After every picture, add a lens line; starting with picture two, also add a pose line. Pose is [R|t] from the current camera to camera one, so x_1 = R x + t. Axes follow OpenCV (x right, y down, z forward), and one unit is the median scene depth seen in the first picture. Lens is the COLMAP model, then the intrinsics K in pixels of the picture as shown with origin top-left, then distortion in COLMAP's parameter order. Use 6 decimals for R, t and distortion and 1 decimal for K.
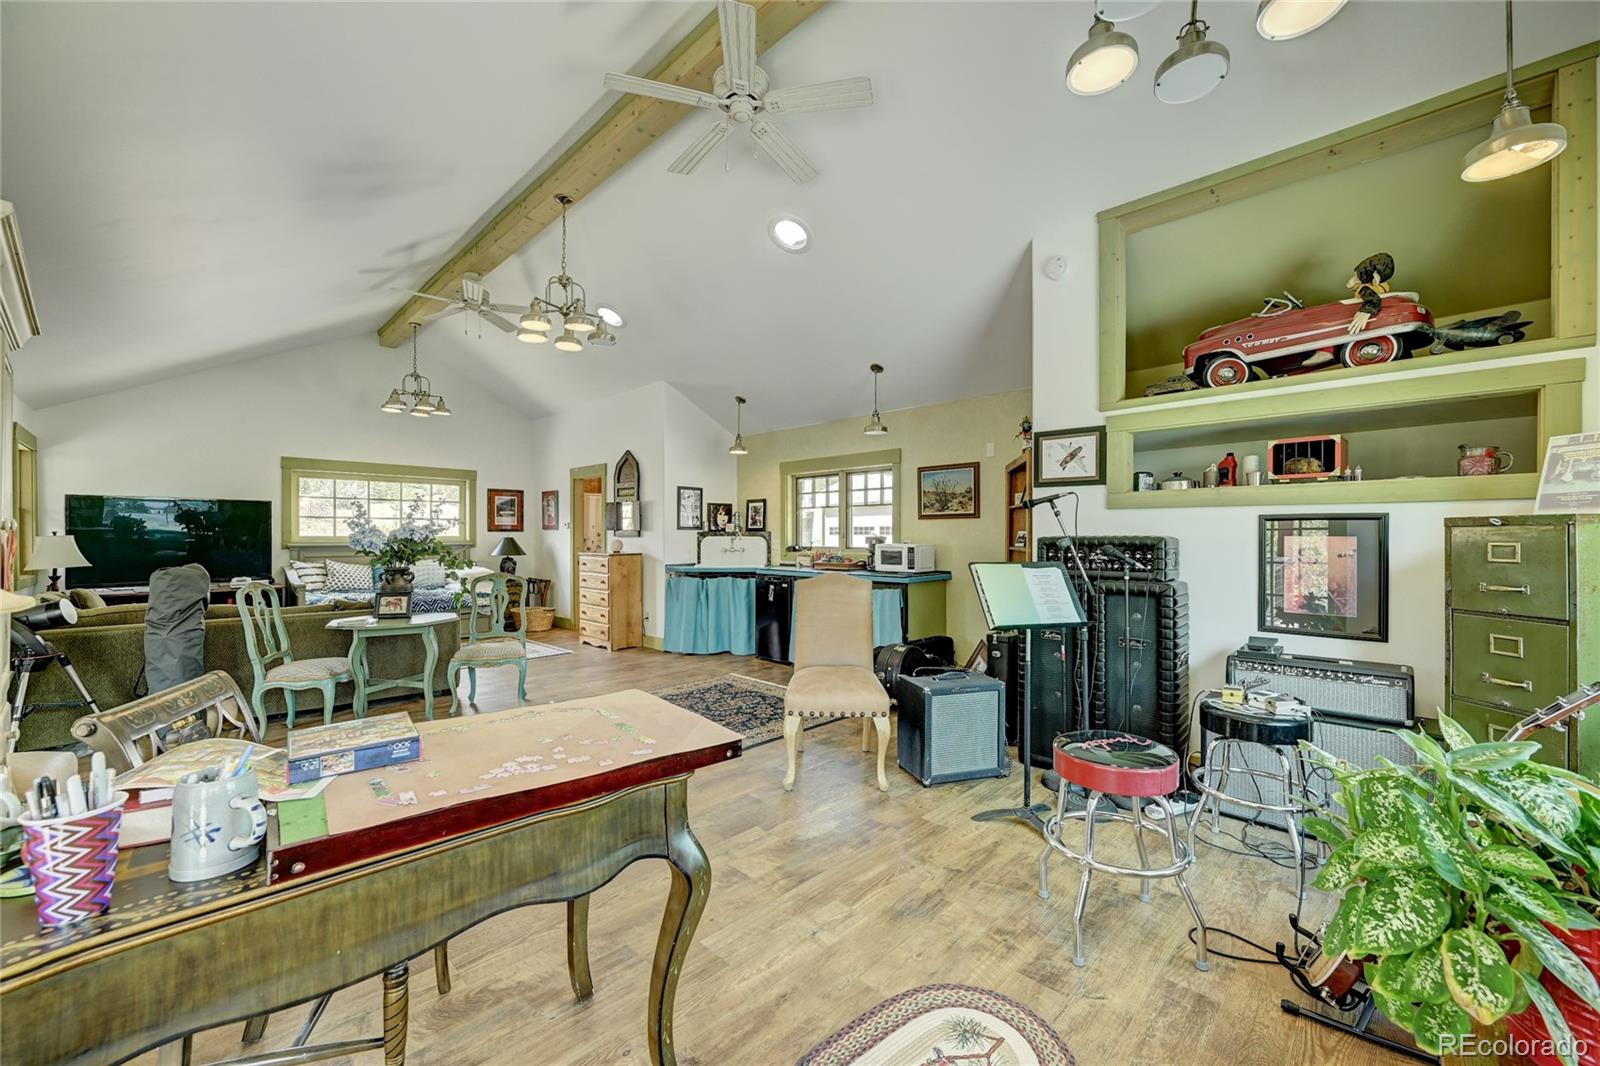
lens RADIAL K [[626.9, 0, 796.6], [0, 626.9, 535.7], [0, 0, 1]] dist [-0.004404, 0.000227]
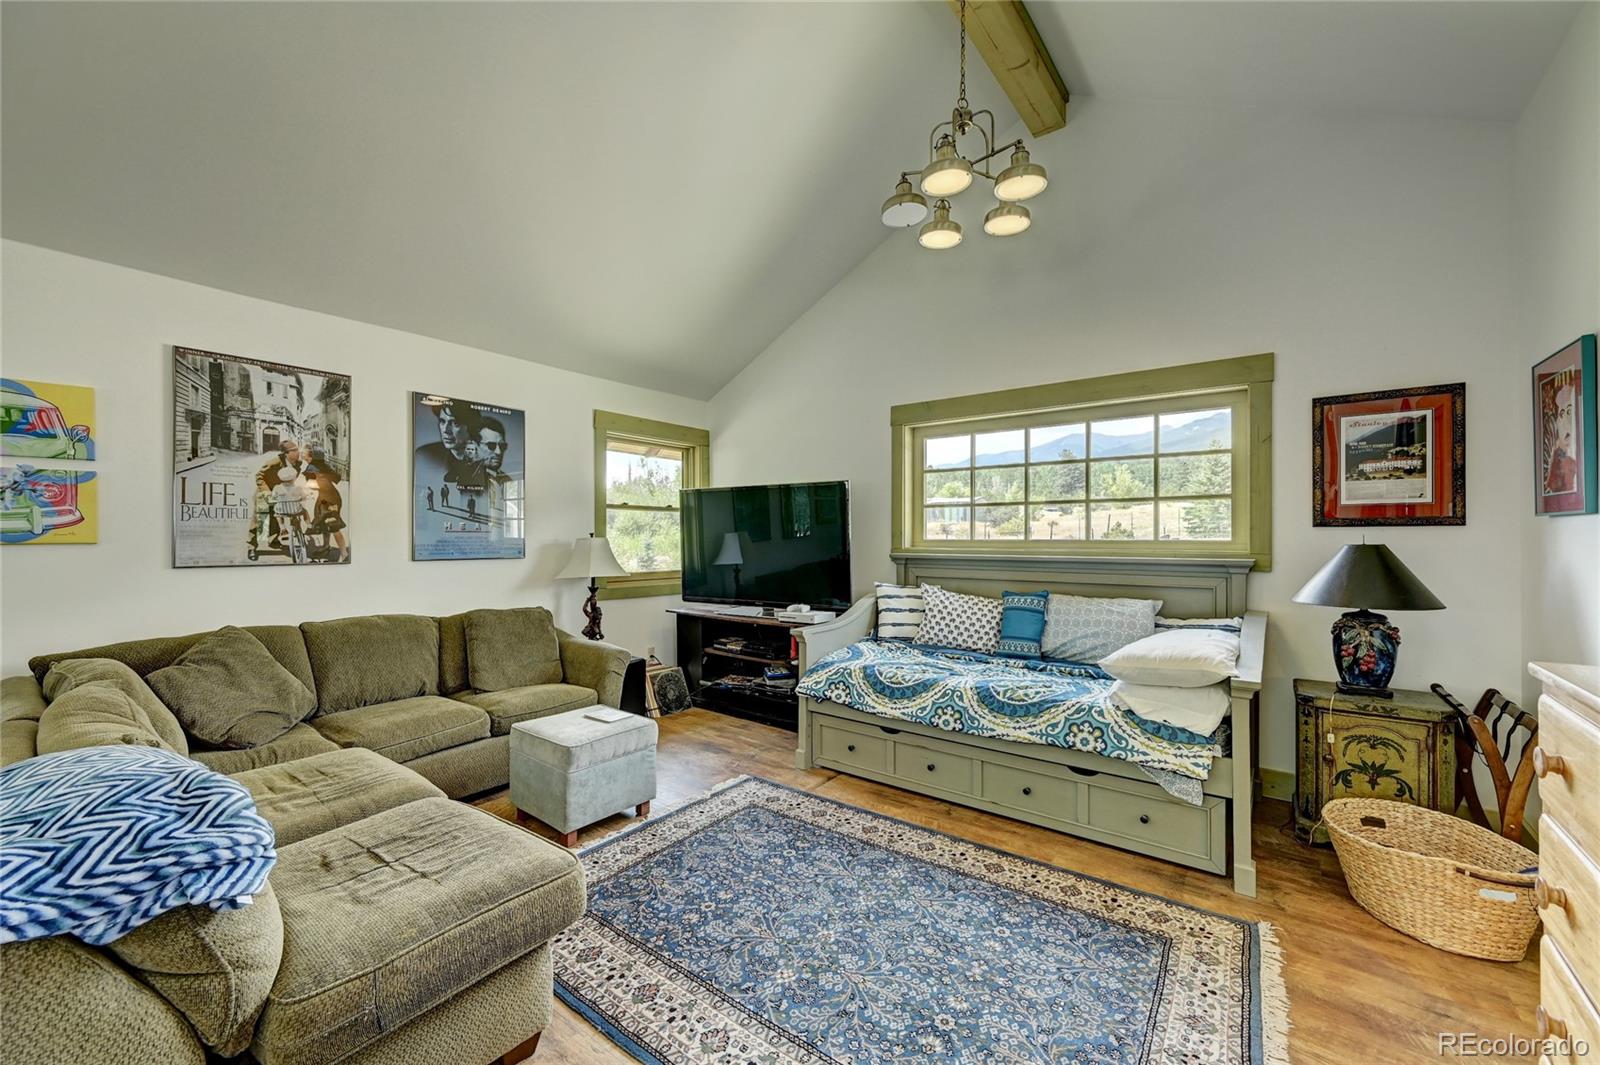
lens RADIAL K [[628.7, 0, 801.5], [0, 628.7, 537.5], [0, 0, 1]] dist [0.000079, 0.000074]
pose [[0.122323, -0.001309, -0.992489, -0.256675], [-0.001488, 0.999998, -0.001502, 0.000103], [0.992489, 0.001661, 0.122321, 0.914219]]
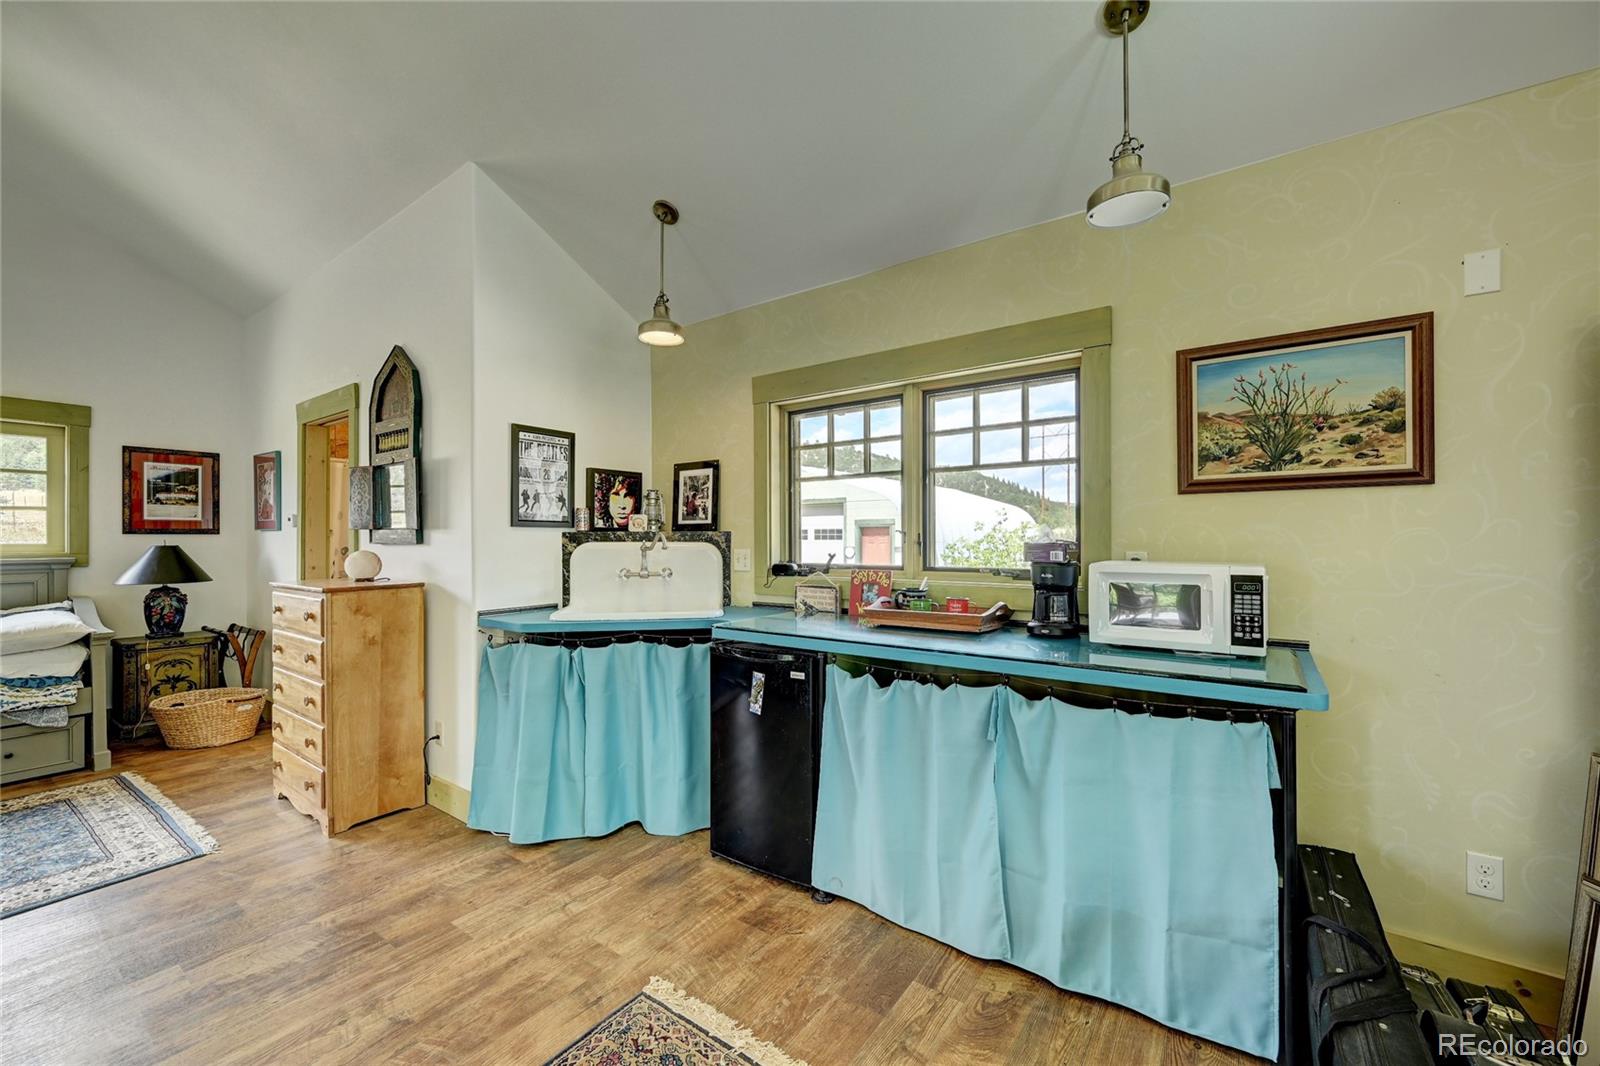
lens RADIAL K [[626.9, 0, 796.6], [0, 626.9, 537.1], [0, 0, 1]] dist [-0.004404, 0.000227]
pose [[0.987245, -0.002306, 0.159195, -0.071335], [0.003131, 0.999983, -0.004931, -0.000033], [-0.159181, 0.005367, 0.987235, 0.582964]]
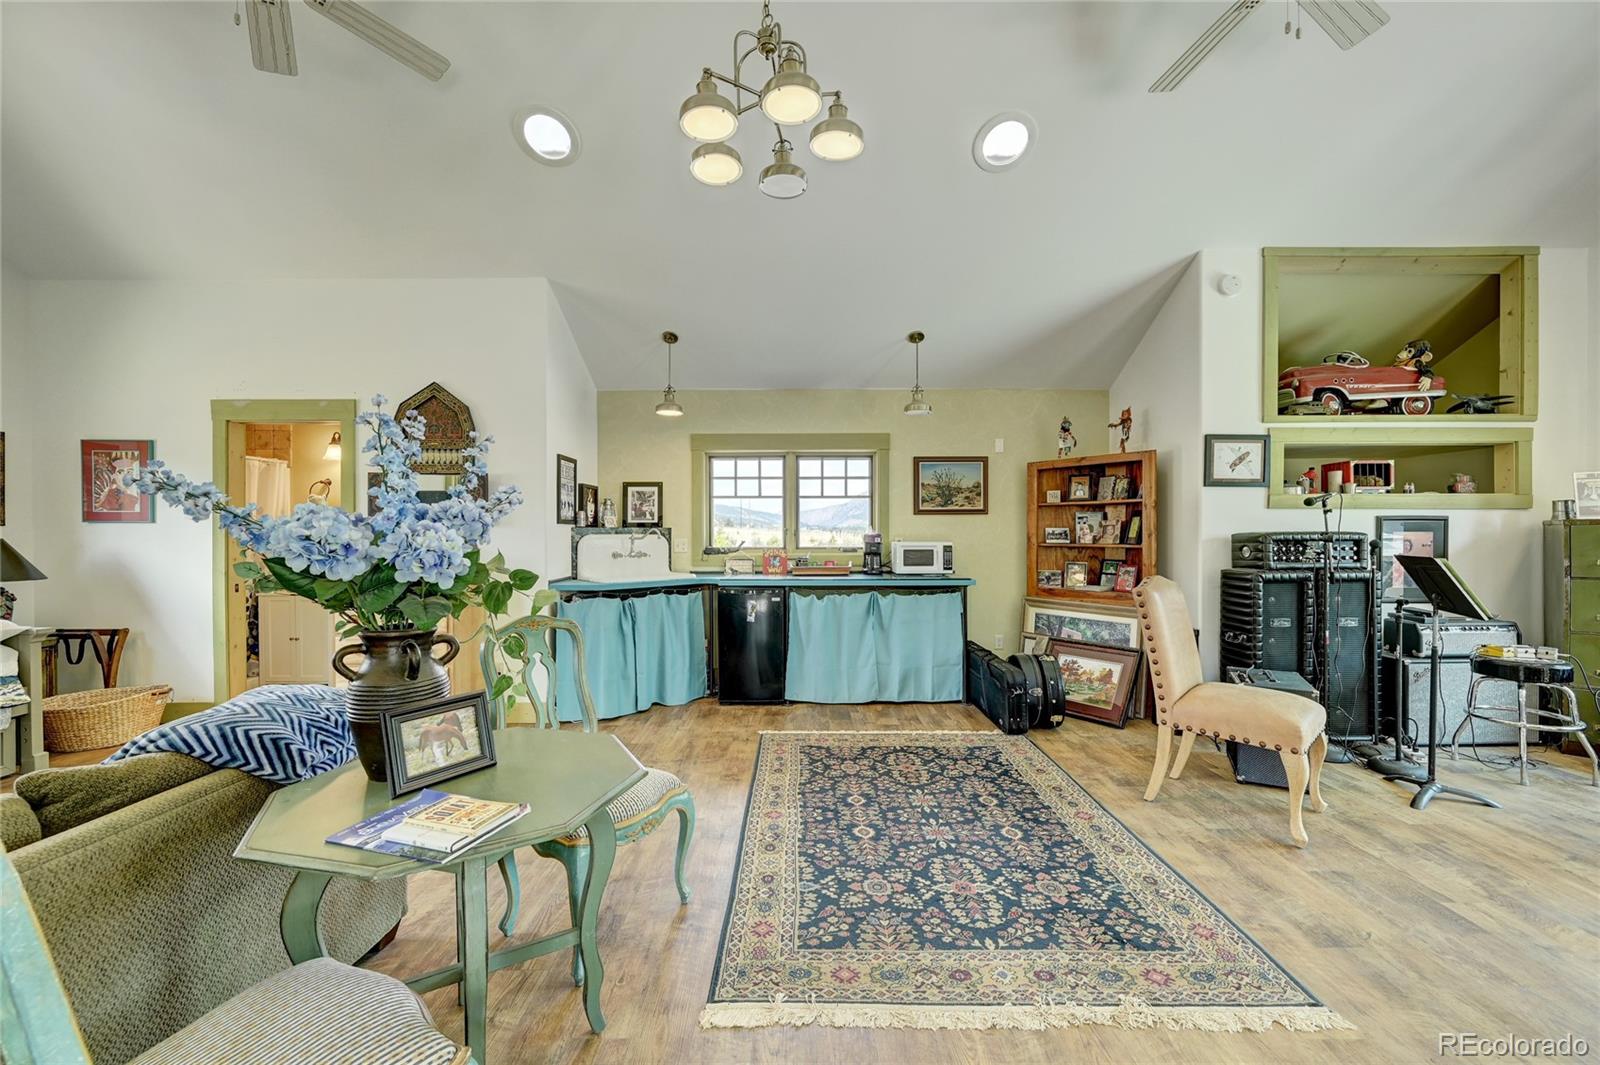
lens RADIAL K [[628.7, 0, 794.5], [0, 628.7, 533.8], [0, 0, 1]] dist [0.000079, 0.000074]
pose [[0.711931, -0.001937, 0.702246, -0.485532], [0.002493, 0.999997, 0.000231, 0.000680], [-0.702245, 0.001586, 0.711934, 0.410918]]
